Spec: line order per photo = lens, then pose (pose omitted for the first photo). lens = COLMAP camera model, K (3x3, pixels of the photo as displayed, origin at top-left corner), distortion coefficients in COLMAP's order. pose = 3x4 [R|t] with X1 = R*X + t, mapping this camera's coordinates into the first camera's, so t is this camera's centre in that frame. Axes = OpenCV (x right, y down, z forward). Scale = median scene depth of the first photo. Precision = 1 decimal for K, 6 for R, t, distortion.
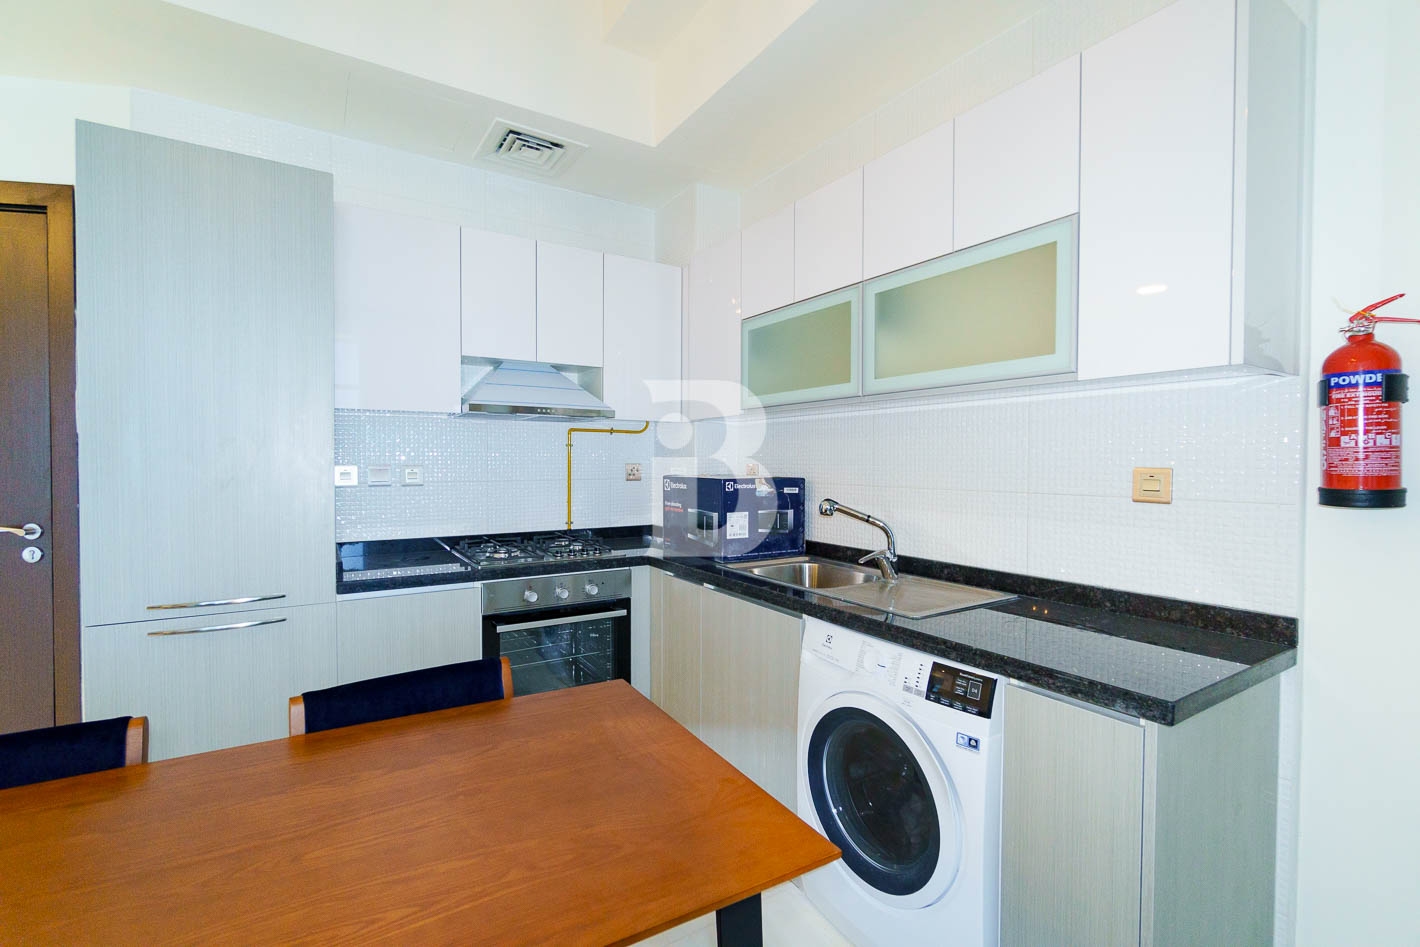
lens RADIAL K [[621.2, 0, 702.1], [0, 621.2, 475.9], [0, 0, 1]] dist [0.001066, 0.000341]
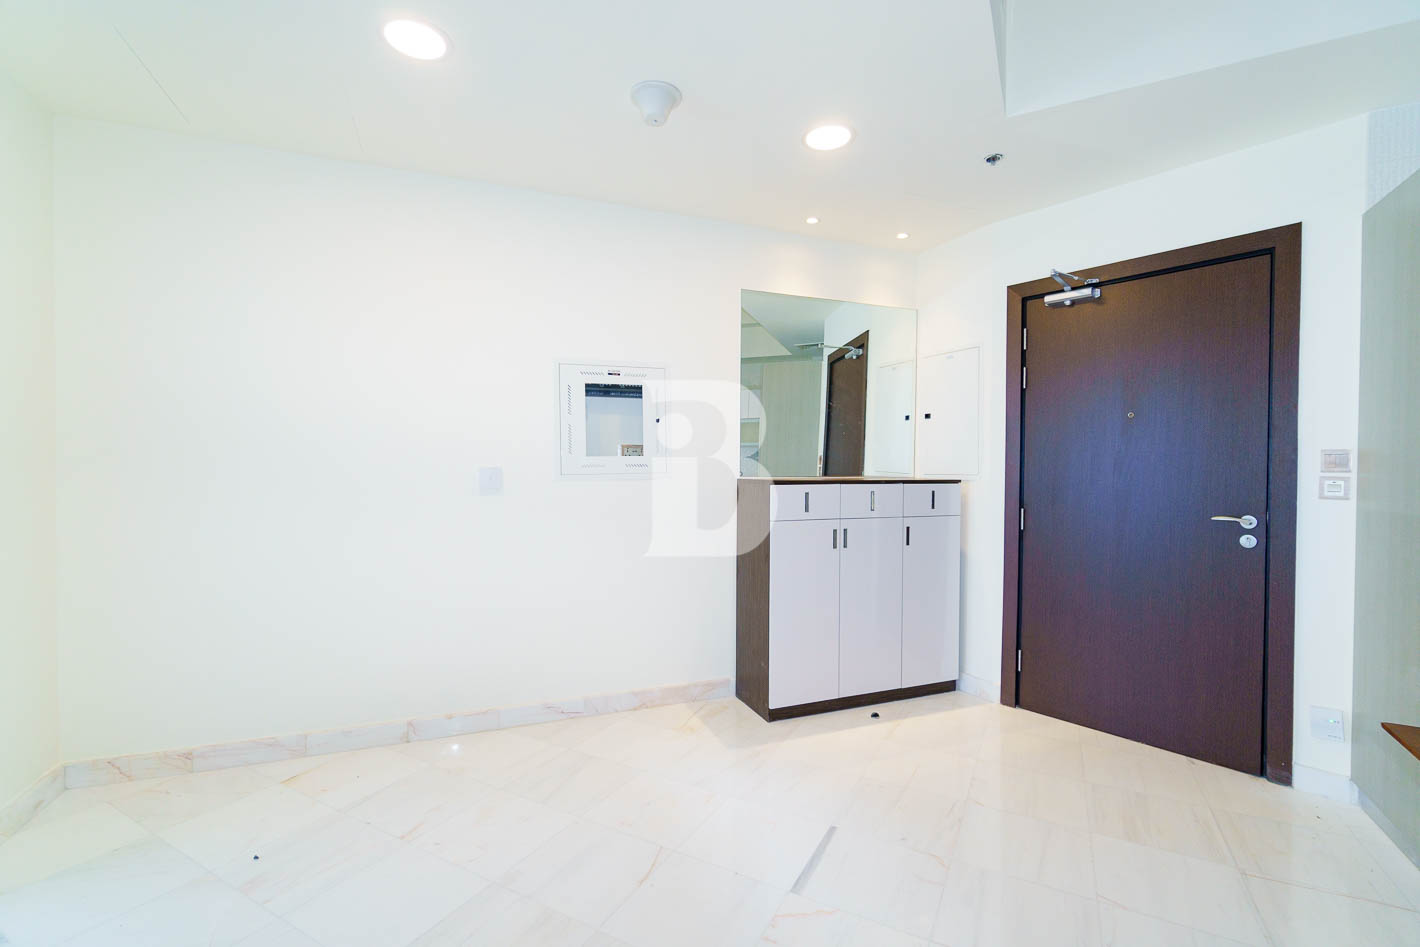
lens RADIAL K [[621.2, 0, 702.1], [0, 621.2, 475.9], [0, 0, 1]] dist [0.001066, 0.000341]
pose [[0.481633, 0.013810, -0.876264, -0.565323], [-0.024764, 0.999691, 0.002143, 0.024365], [0.876023, 0.020668, 0.481827, -0.571383]]
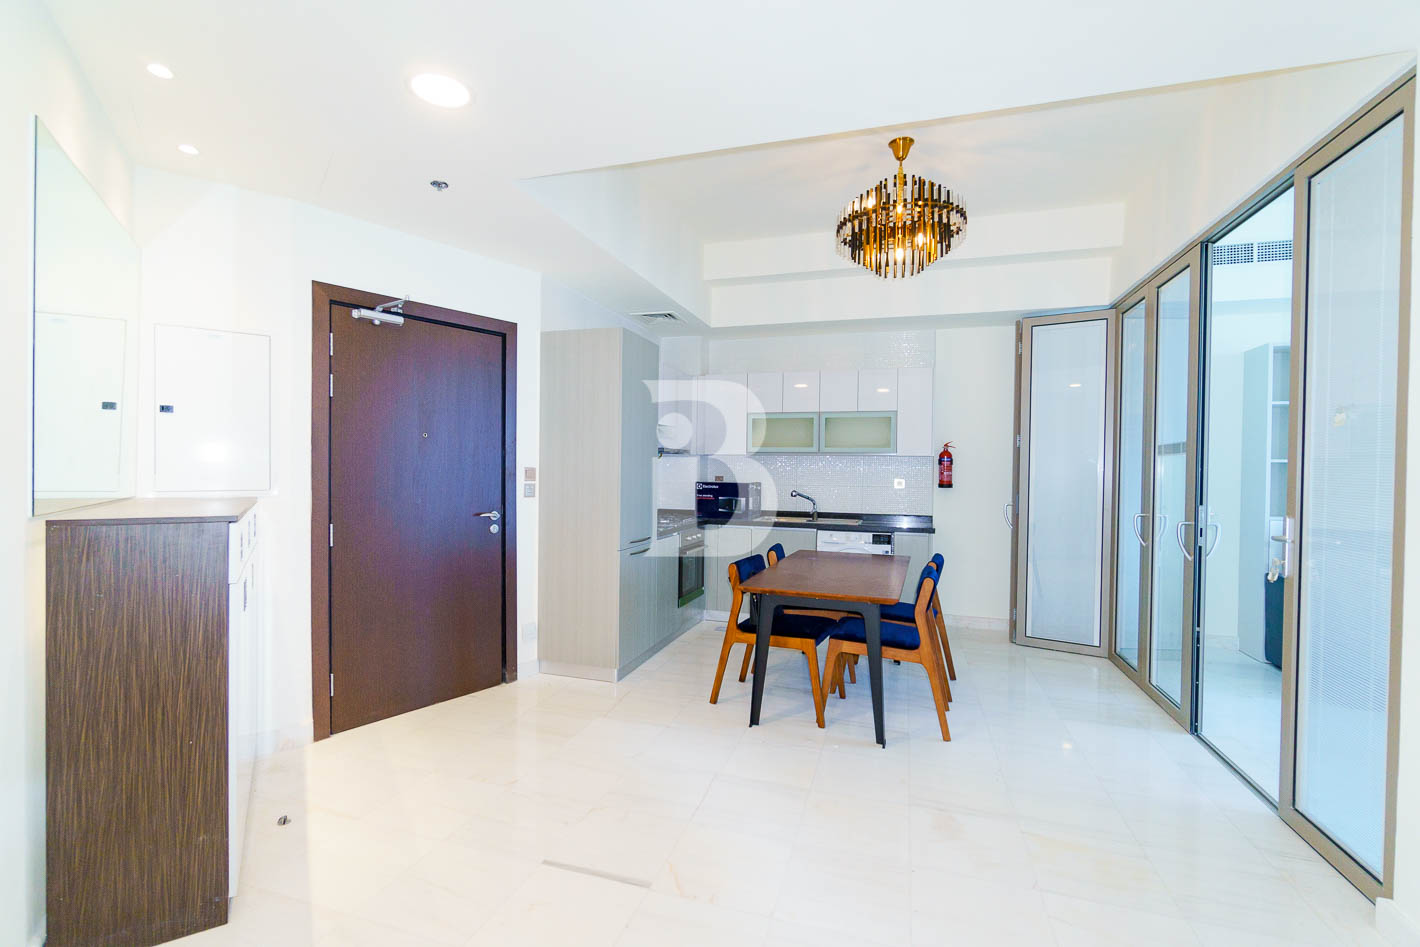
lens RADIAL K [[621.2, 0, 702.1], [0, 621.2, 475.9], [0, 0, 1]] dist [0.001066, 0.000341]
pose [[0.779424, -0.001043, 0.626495, -1.863454], [0.005204, 0.999975, -0.004809, -0.014286], [-0.626475, 0.007009, 0.779410, -0.829859]]
